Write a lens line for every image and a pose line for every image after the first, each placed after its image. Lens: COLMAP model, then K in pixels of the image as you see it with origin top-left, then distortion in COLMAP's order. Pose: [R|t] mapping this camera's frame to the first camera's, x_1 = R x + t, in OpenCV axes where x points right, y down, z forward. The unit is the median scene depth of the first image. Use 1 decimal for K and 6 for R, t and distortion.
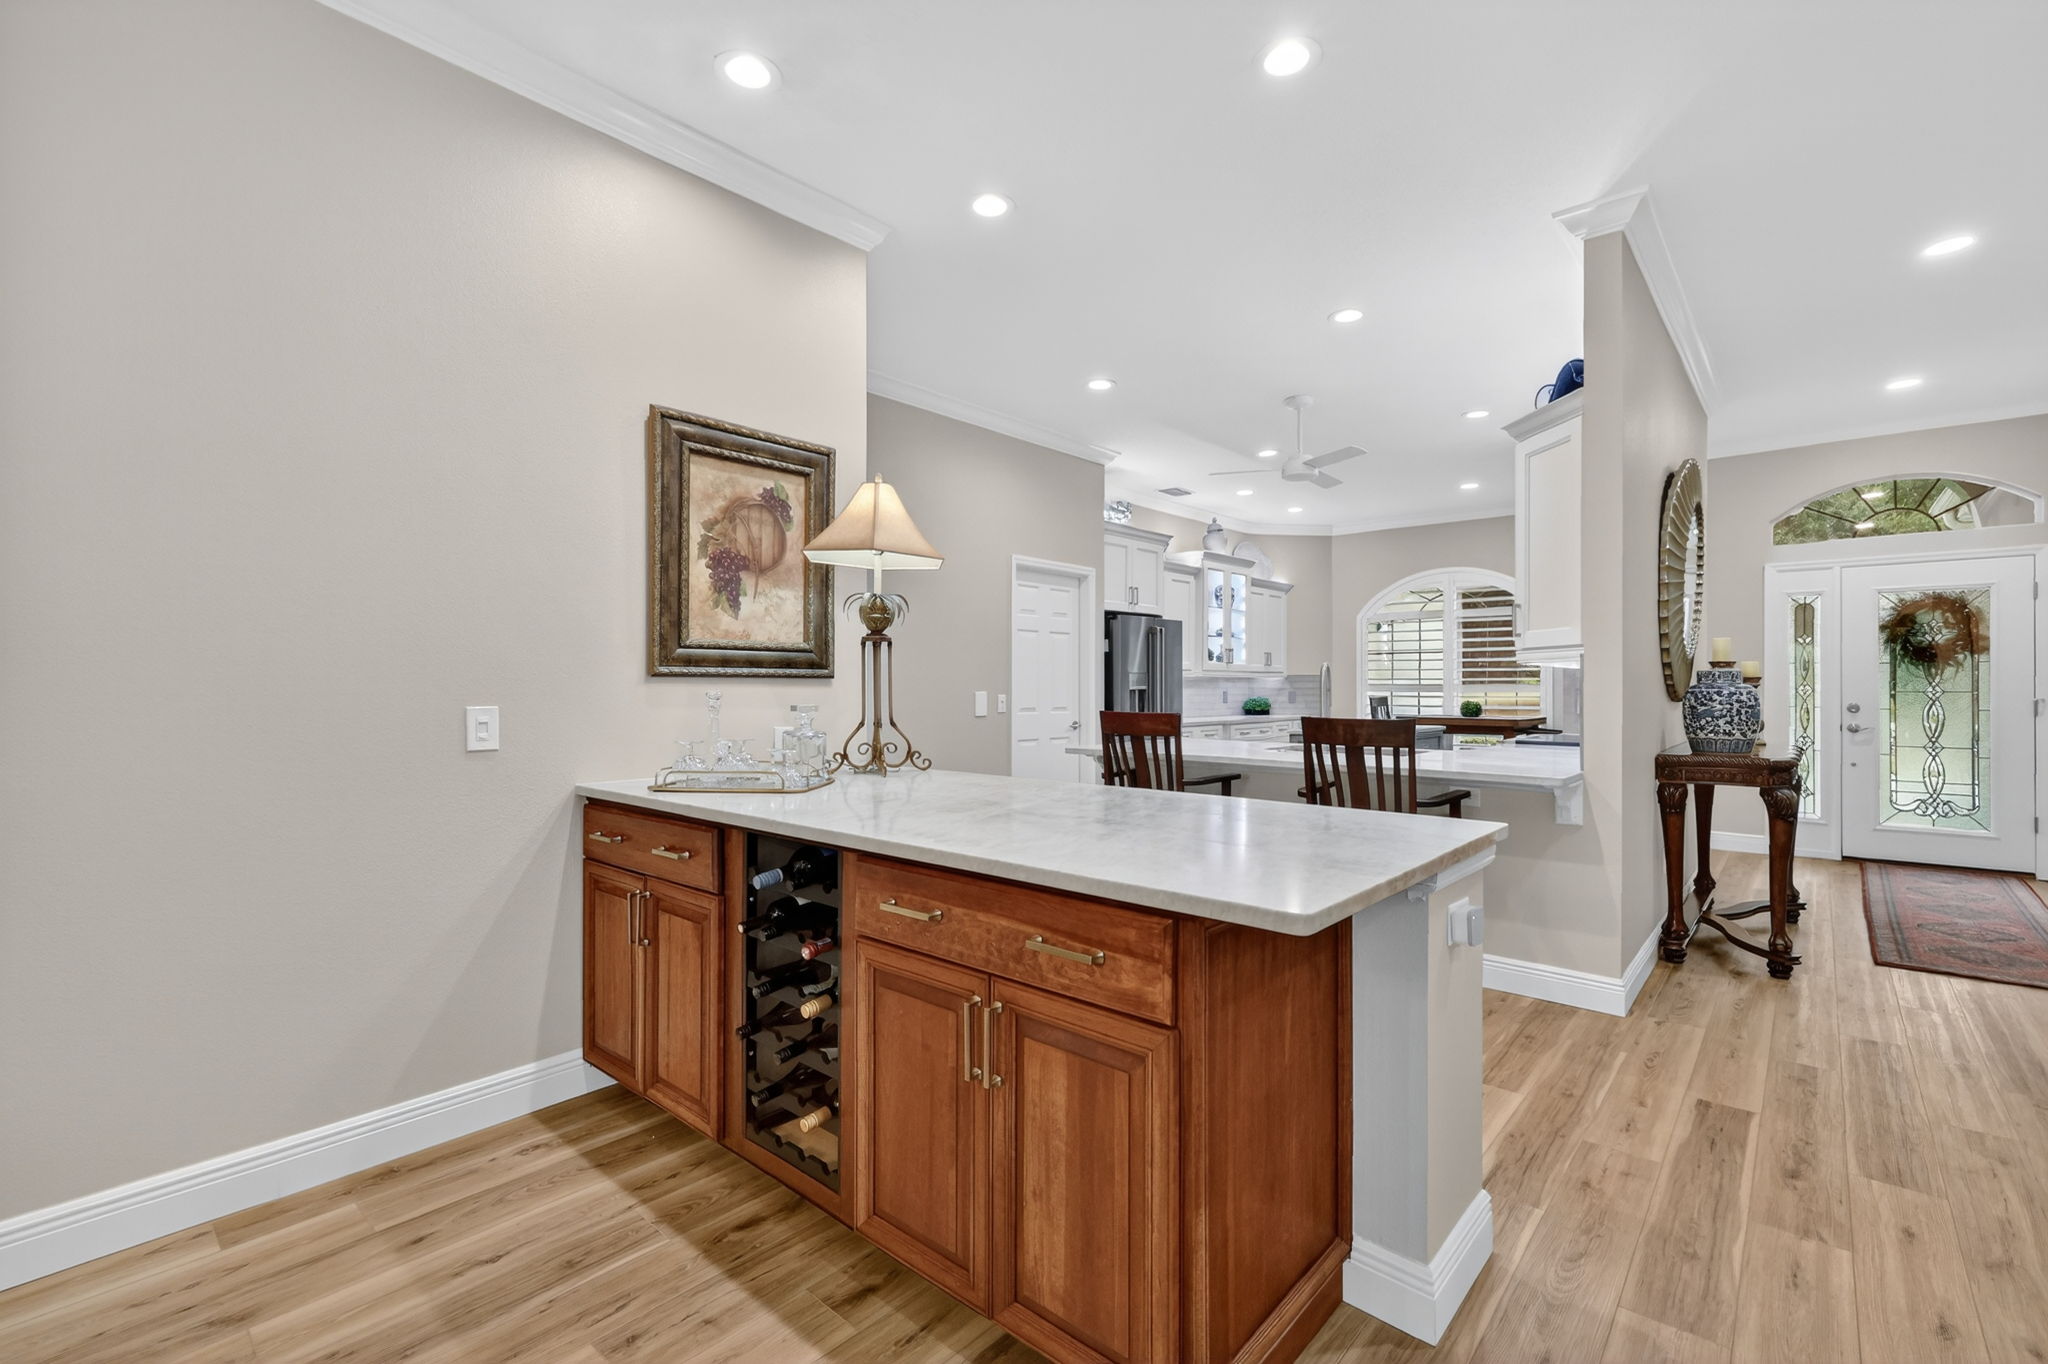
lens RADIAL K [[899.9, 0, 1024.0], [0, 899.9, 682.0], [0, 0, 1]] dist [0.000042, -0.000489]
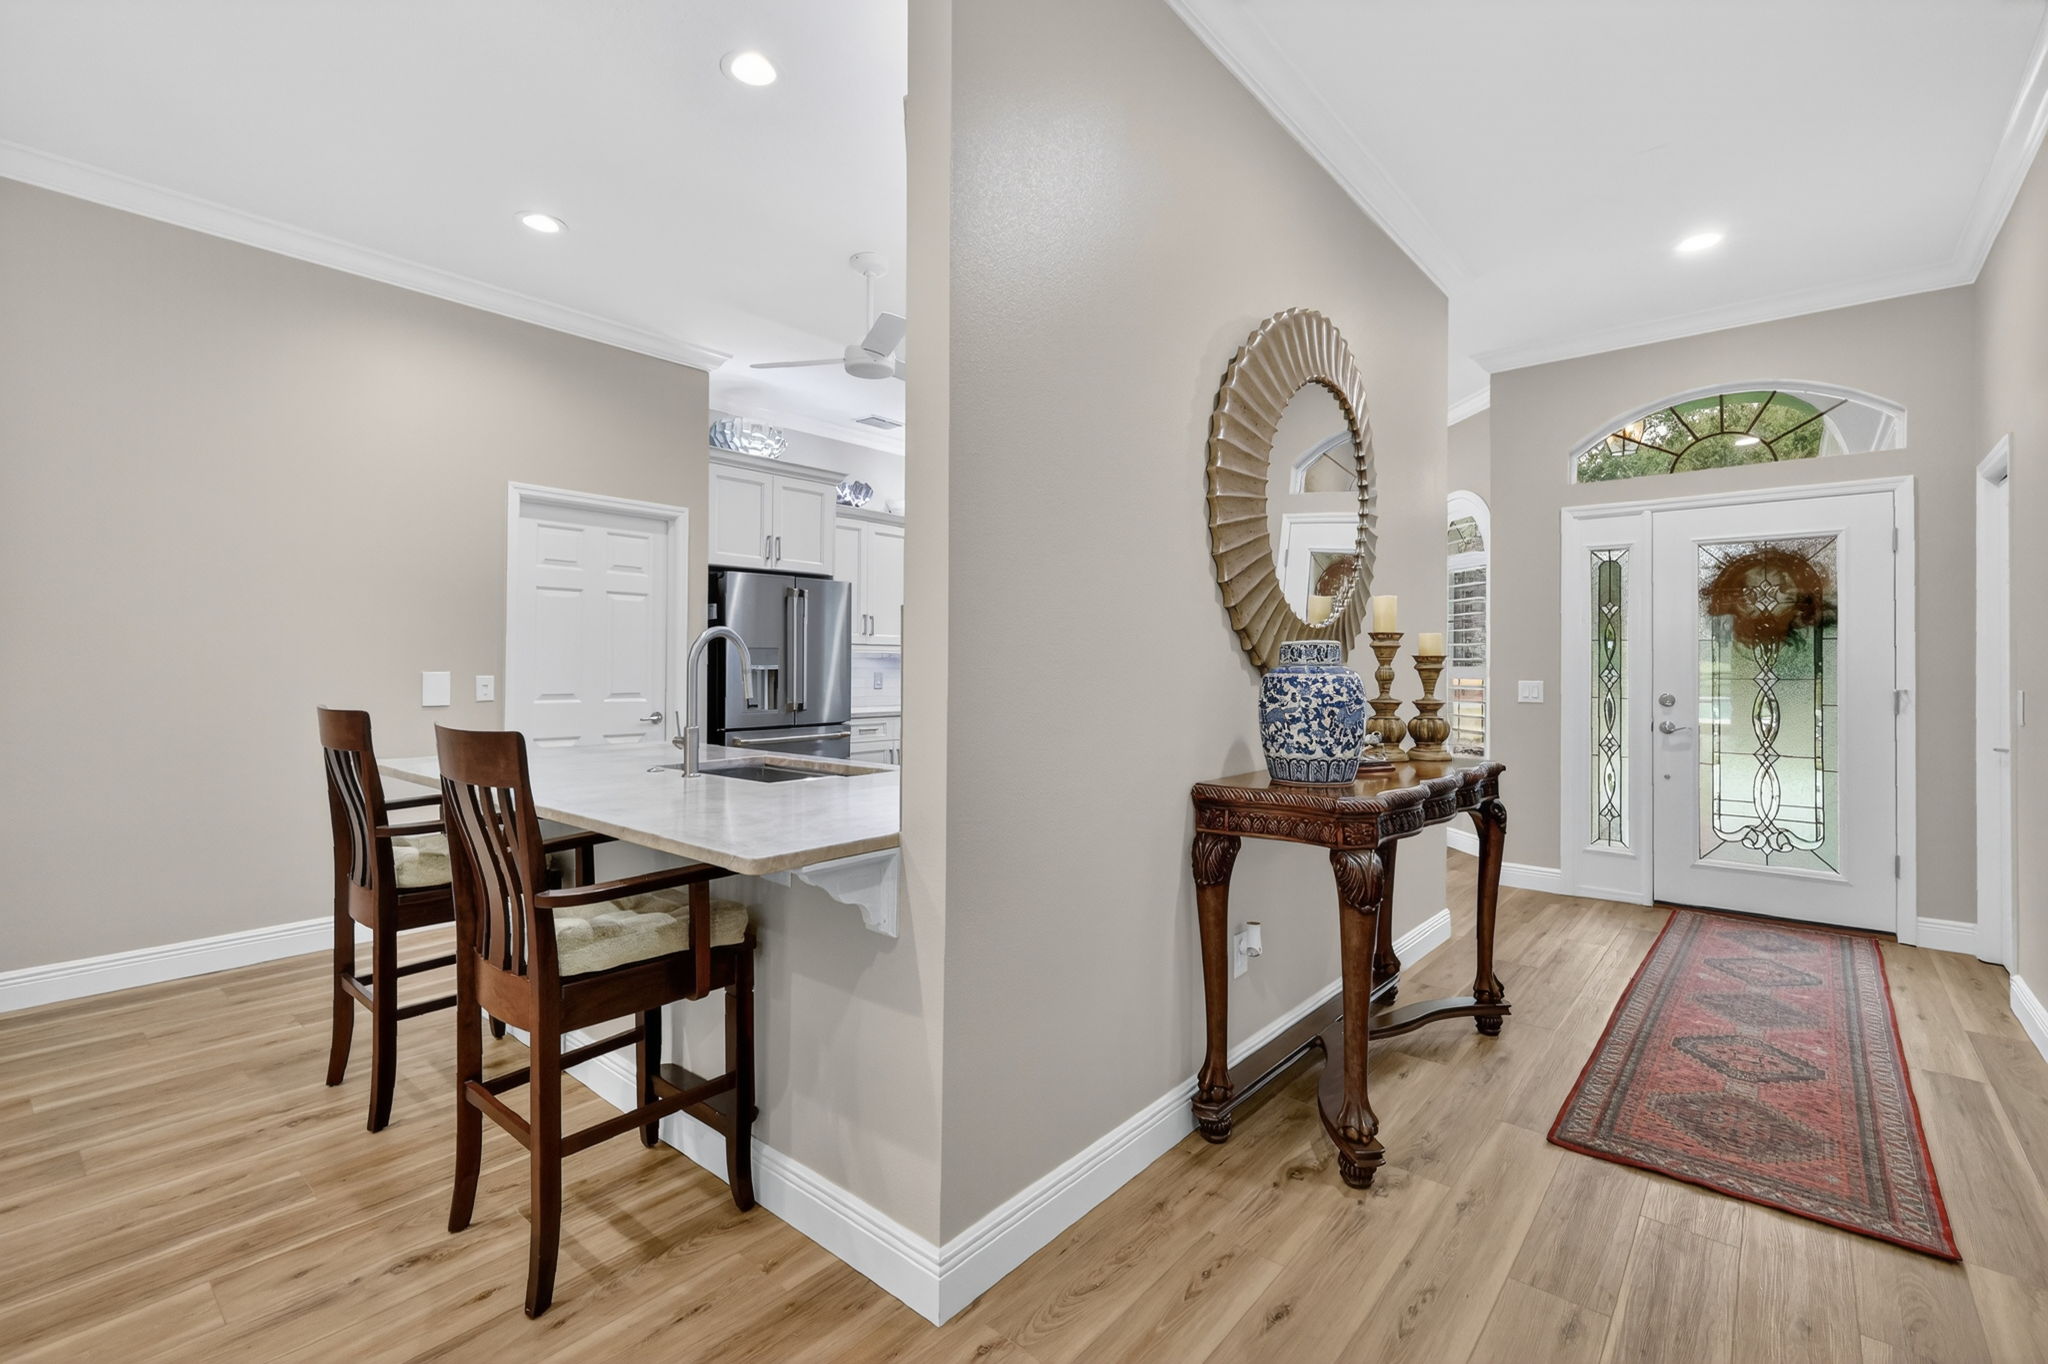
lens RADIAL K [[902.5, 0, 1029.1], [0, 902.5, 653.3], [0, 0, 1]] dist [0.000665, 0.000334]
pose [[0.999796, 0.006533, 0.019126, 0.398199], [-0.006338, 0.999928, -0.010213, 0.000904], [-0.019191, 0.010090, 0.999765, 0.277015]]
